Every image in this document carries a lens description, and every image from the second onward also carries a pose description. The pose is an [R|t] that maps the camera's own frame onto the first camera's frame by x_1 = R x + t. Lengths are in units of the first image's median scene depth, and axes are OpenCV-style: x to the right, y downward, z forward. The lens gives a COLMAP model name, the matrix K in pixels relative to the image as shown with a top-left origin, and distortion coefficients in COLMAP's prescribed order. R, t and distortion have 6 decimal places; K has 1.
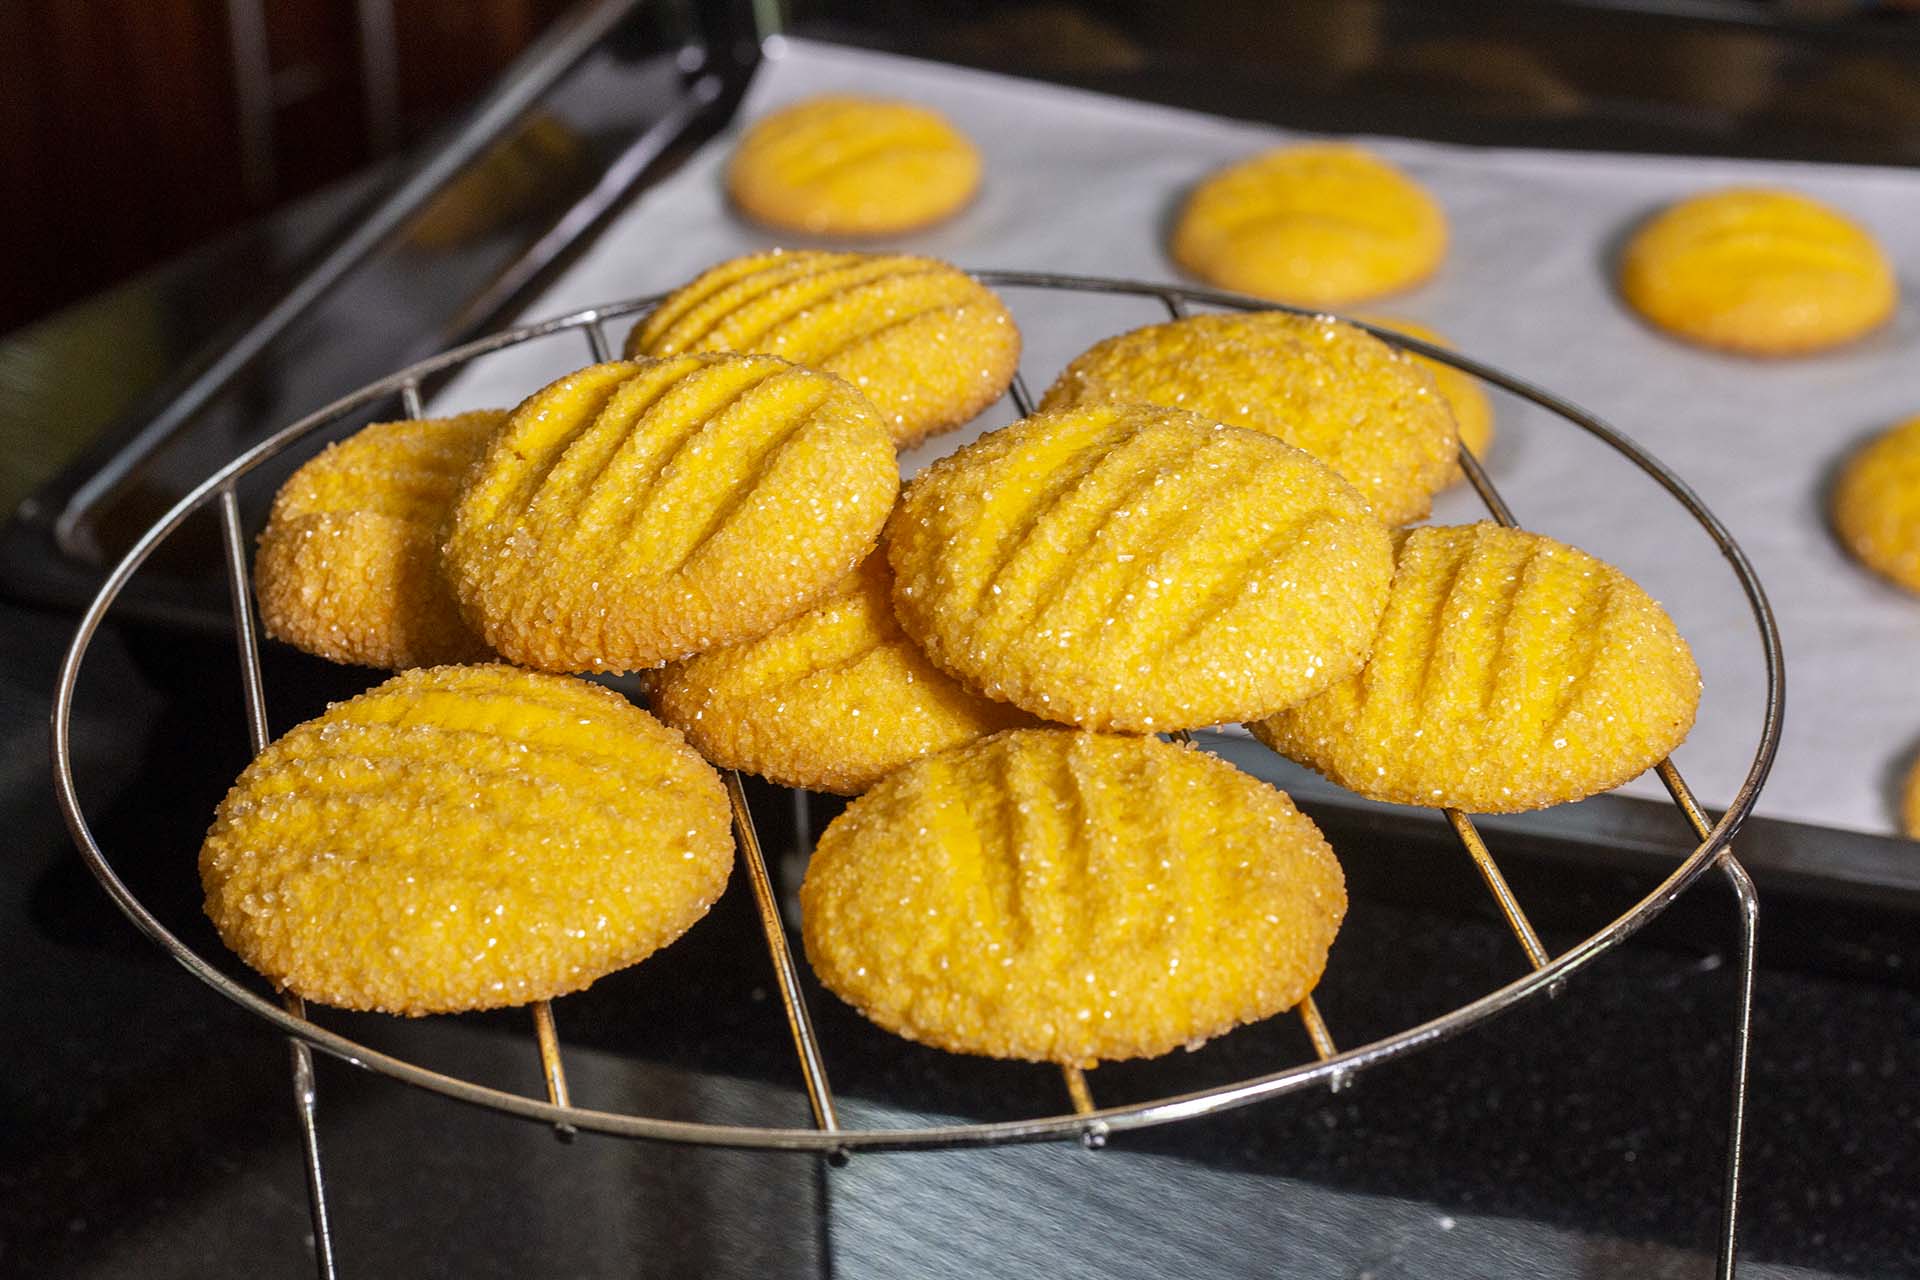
lens RADIAL K [[5353.8, 0, 960.0], [0, 5353.8, 640.0], [0, 0, 1]] dist [-0.148017, -0.093010]
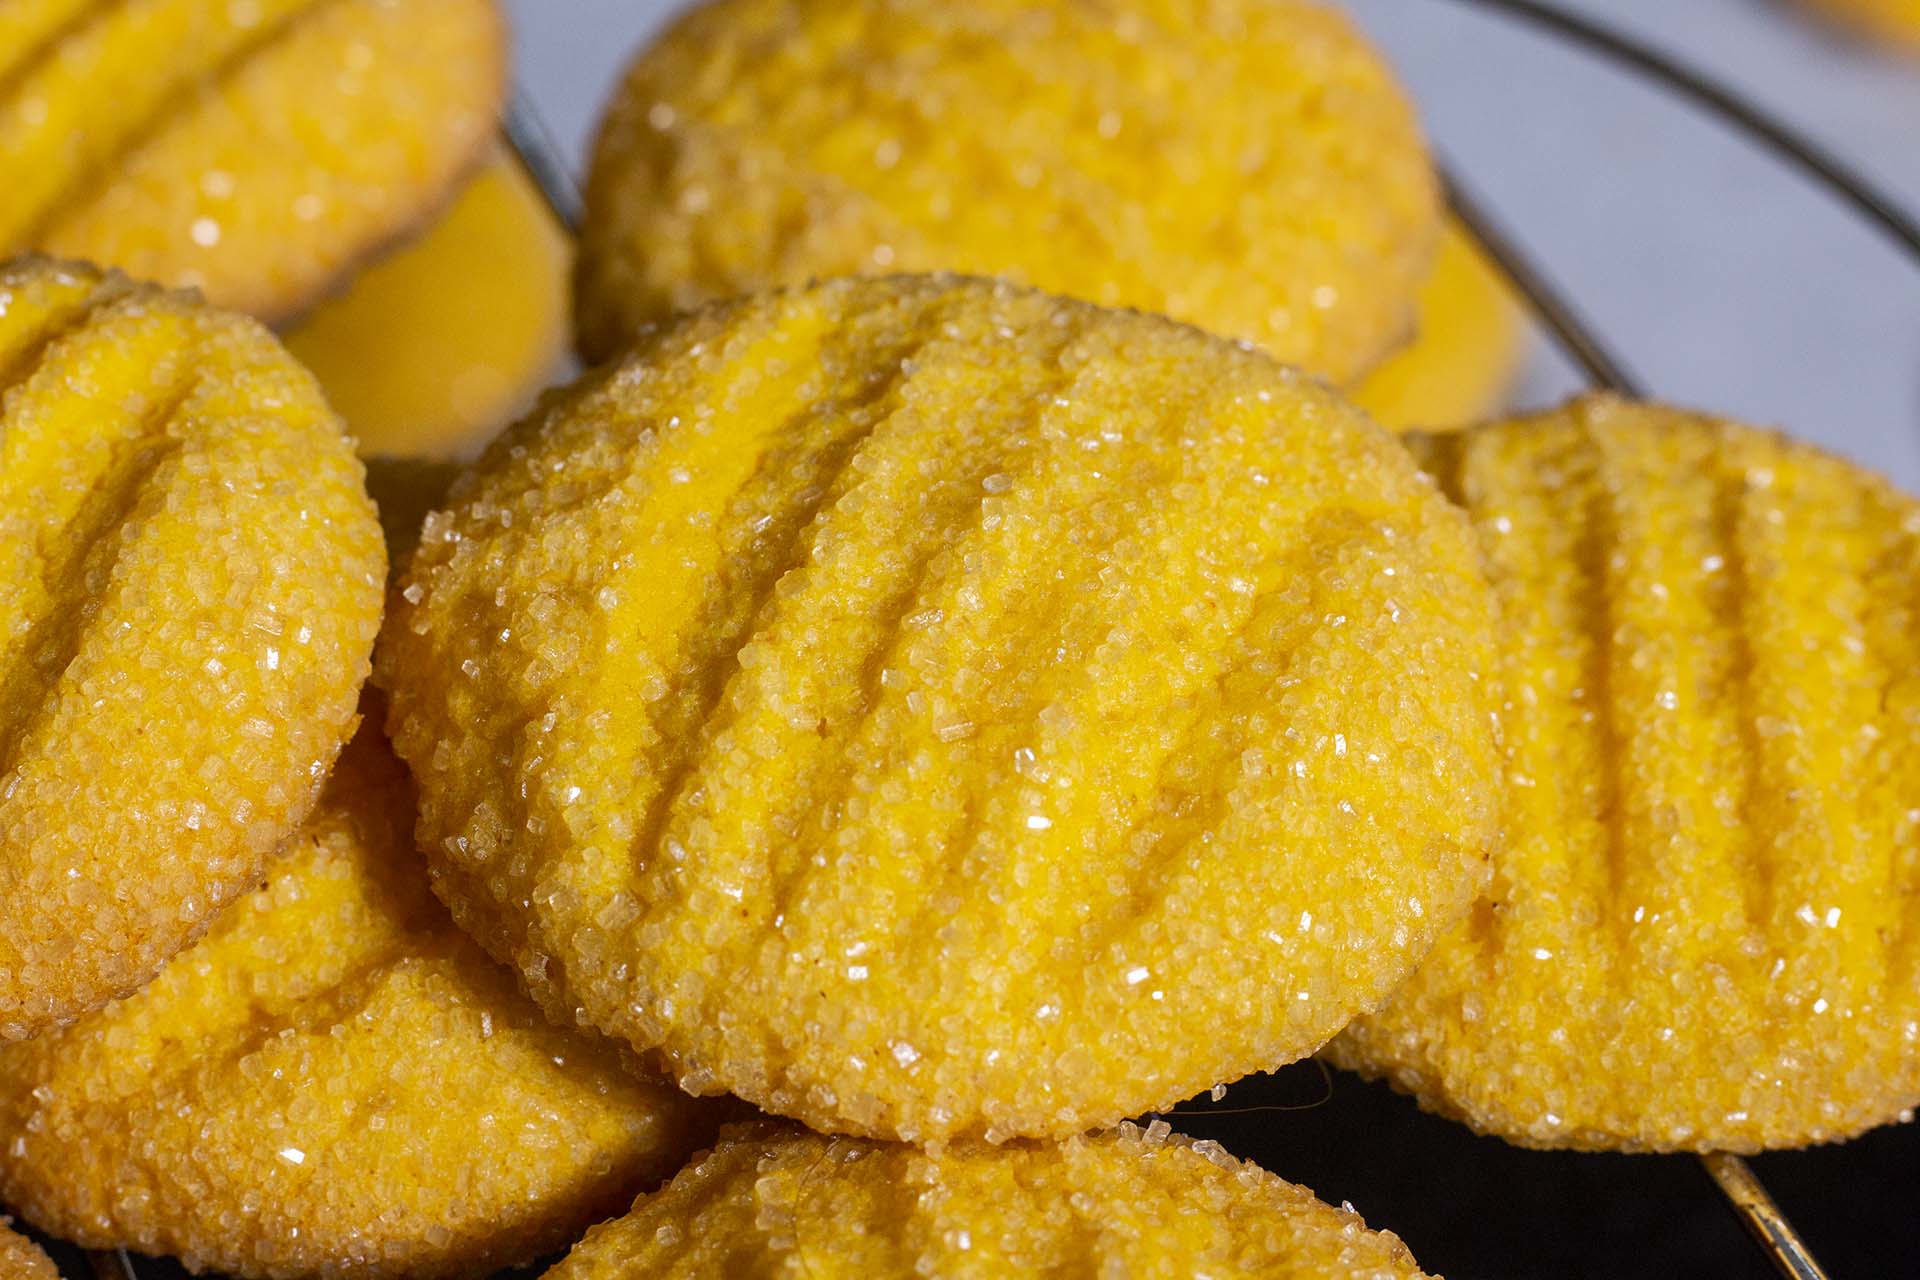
lens RADIAL K [[5353.8, 0, 960.0], [0, 5353.8, 640.0], [0, 0, 1]] dist [-0.148017, -0.093010]
pose [[0.979661, -0.140252, 0.143509, -0.030101], [0.107998, 0.971285, 0.211993, -0.114143], [-0.169120, -0.192183, 0.966677, 0.574996]]
